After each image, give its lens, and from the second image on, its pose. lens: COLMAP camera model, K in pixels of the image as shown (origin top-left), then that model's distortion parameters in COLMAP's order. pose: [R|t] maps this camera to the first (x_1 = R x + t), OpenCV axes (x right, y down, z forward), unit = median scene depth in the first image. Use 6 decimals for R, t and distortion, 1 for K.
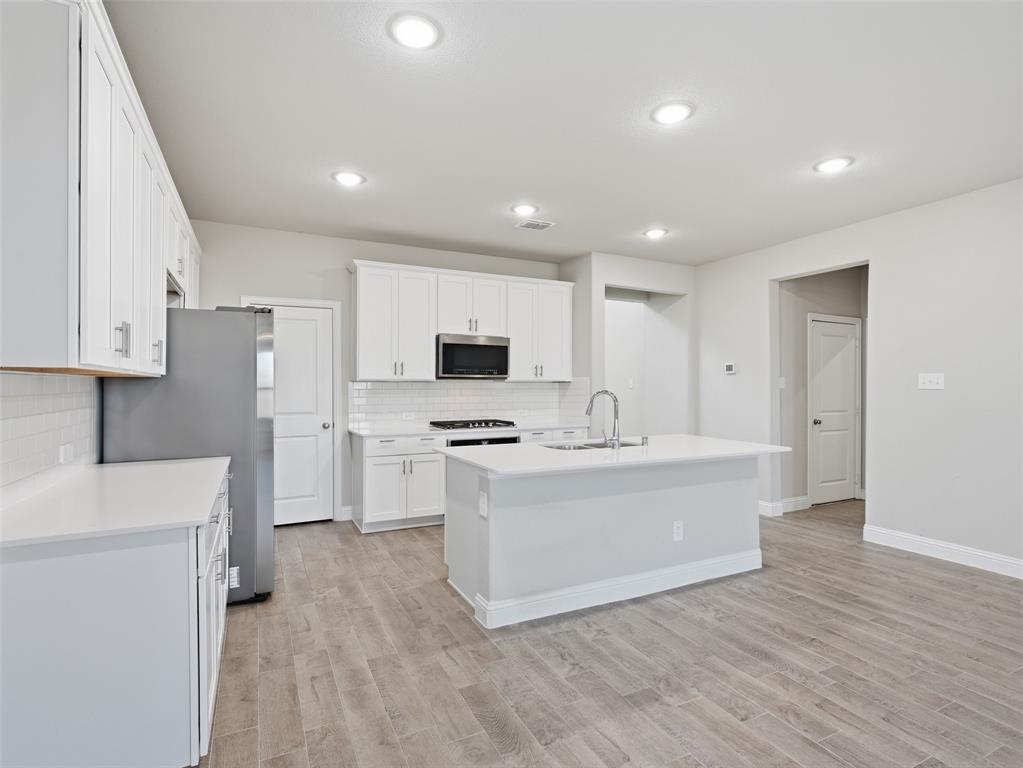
lens RADIAL K [[512.6, 0, 511.5], [0, 512.6, 384.0], [0, 0, 1]] dist [-0.001019, 0.000756]
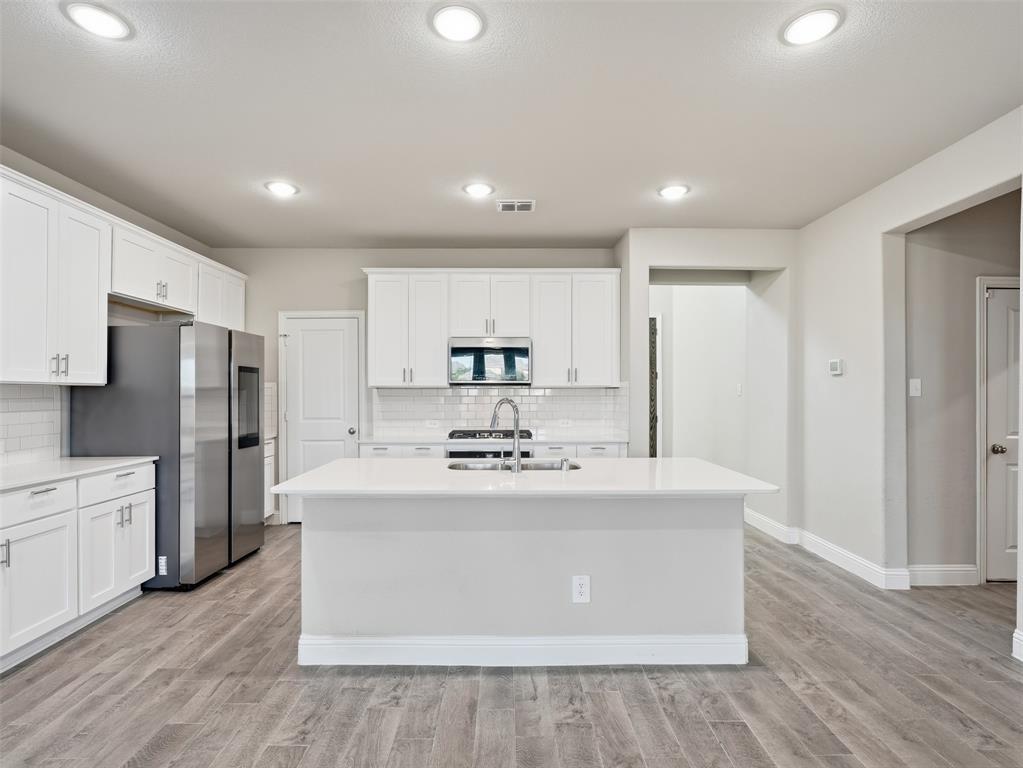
lens RADIAL K [[517.2, 0, 510.8], [0, 517.2, 388.1], [0, 0, 1]] dist [-0.001963, 0.001505]
pose [[0.899791, -0.005321, -0.436289, 0.508695], [0.003341, 0.999980, -0.005305, 0.000997], [0.436309, 0.003316, 0.899791, 0.258827]]
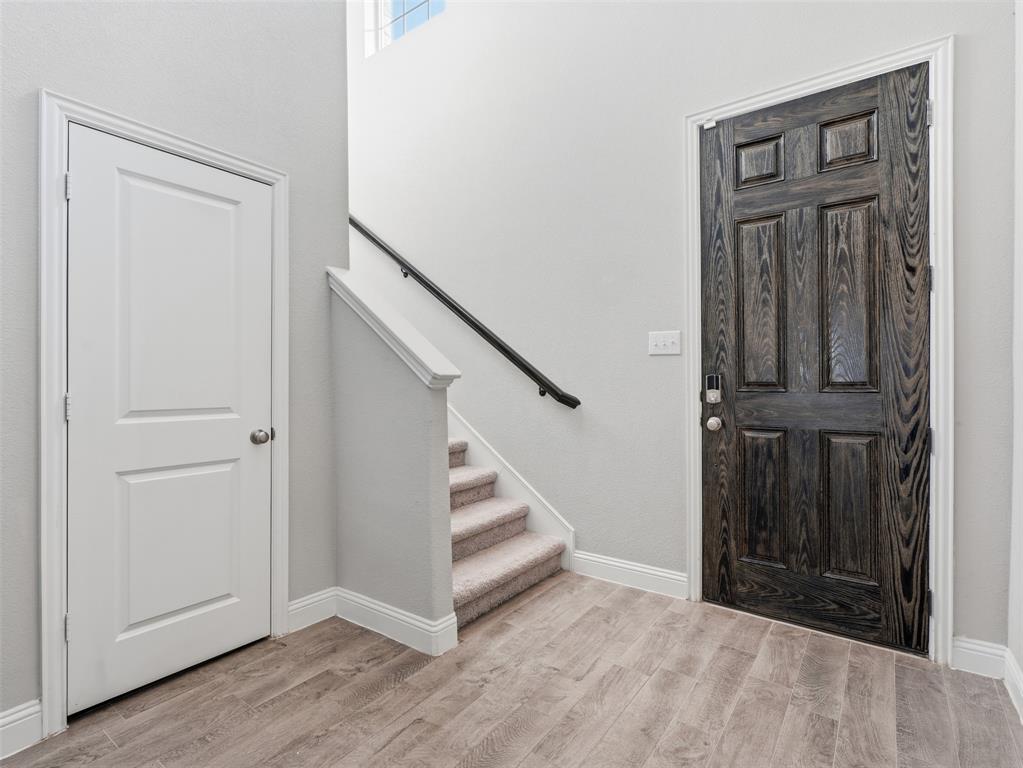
lens RADIAL K [[512.6, 0, 511.5], [0, 512.6, 384.0], [0, 0, 1]] dist [-0.001019, 0.000756]
pose [[0.464898, -0.001611, -0.885363, 0.406458], [0.005514, 0.999984, 0.001076, 0.055077], [0.885347, -0.005382, 0.464899, 1.755394]]
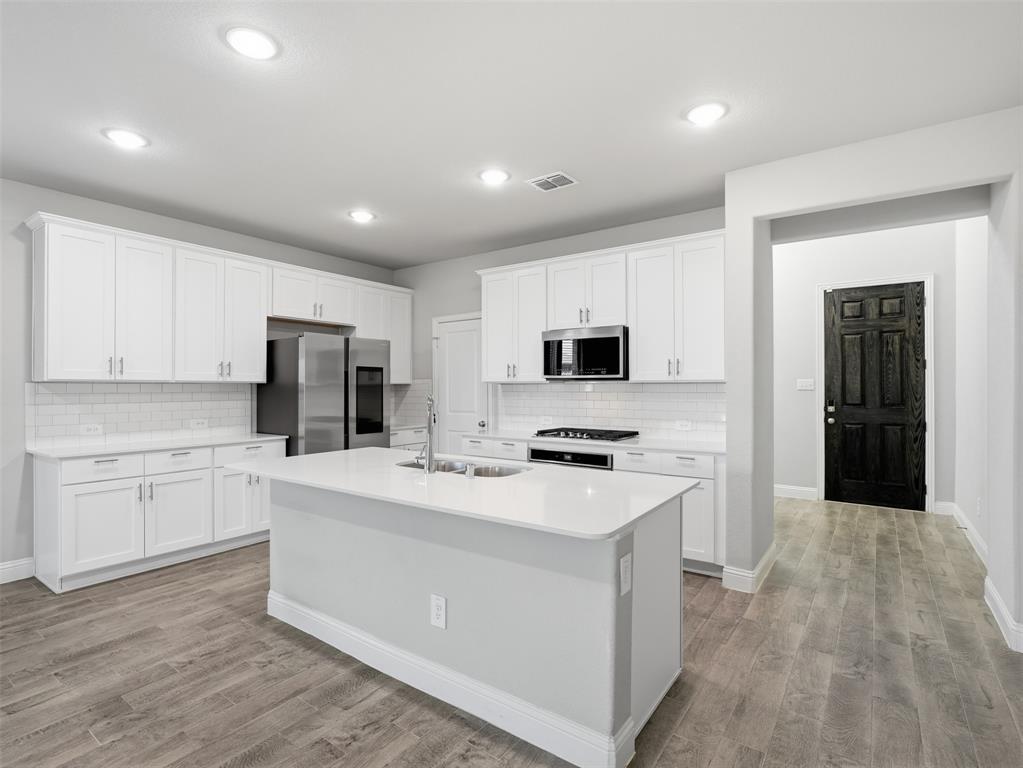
lens RADIAL K [[512.6, 0, 511.5], [0, 512.6, 384.0], [0, 0, 1]] dist [-0.001019, 0.000756]
pose [[0.466552, -0.006941, -0.884467, 0.860373], [0.004320, 0.999975, -0.005569, 0.001231], [0.884483, -0.001223, 0.466570, 0.706584]]
